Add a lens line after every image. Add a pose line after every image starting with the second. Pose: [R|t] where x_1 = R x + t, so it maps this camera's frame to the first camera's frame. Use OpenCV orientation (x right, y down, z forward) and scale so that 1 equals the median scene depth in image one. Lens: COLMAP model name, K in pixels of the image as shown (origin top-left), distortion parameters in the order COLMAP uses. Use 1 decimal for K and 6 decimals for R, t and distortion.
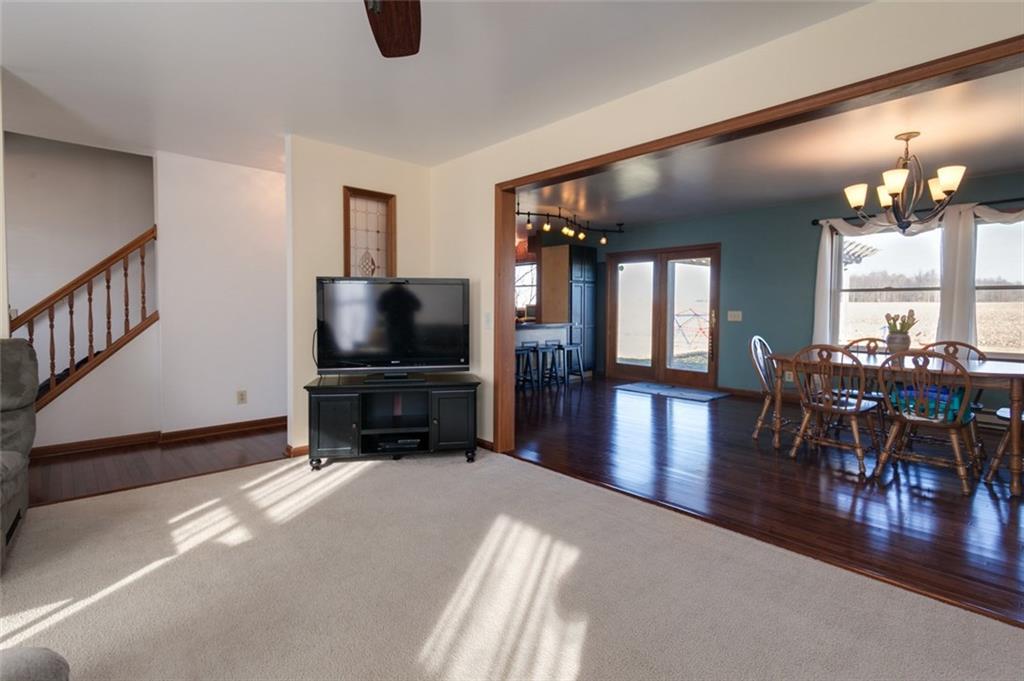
lens RADIAL K [[497.7, 0, 514.2], [0, 497.7, 310.8], [0, 0, 1]] dist [-0.000488, -0.000880]
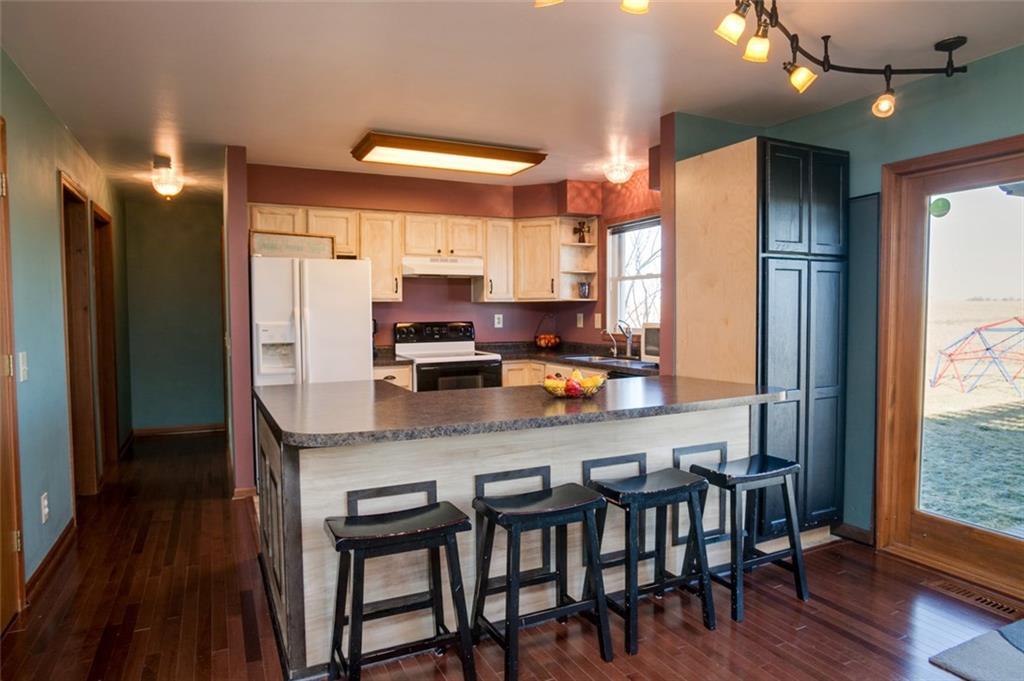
lens RADIAL K [[616.3, 0, 512.0], [0, 616.3, 340.5], [0, 0, 1]] dist [-0.024492, -0.000530]
pose [[0.960593, 0.000154, -0.277960, 0.068539], [0.009709, 0.999371, 0.034105, -0.020039], [0.277790, -0.035459, 0.959987, 0.579507]]
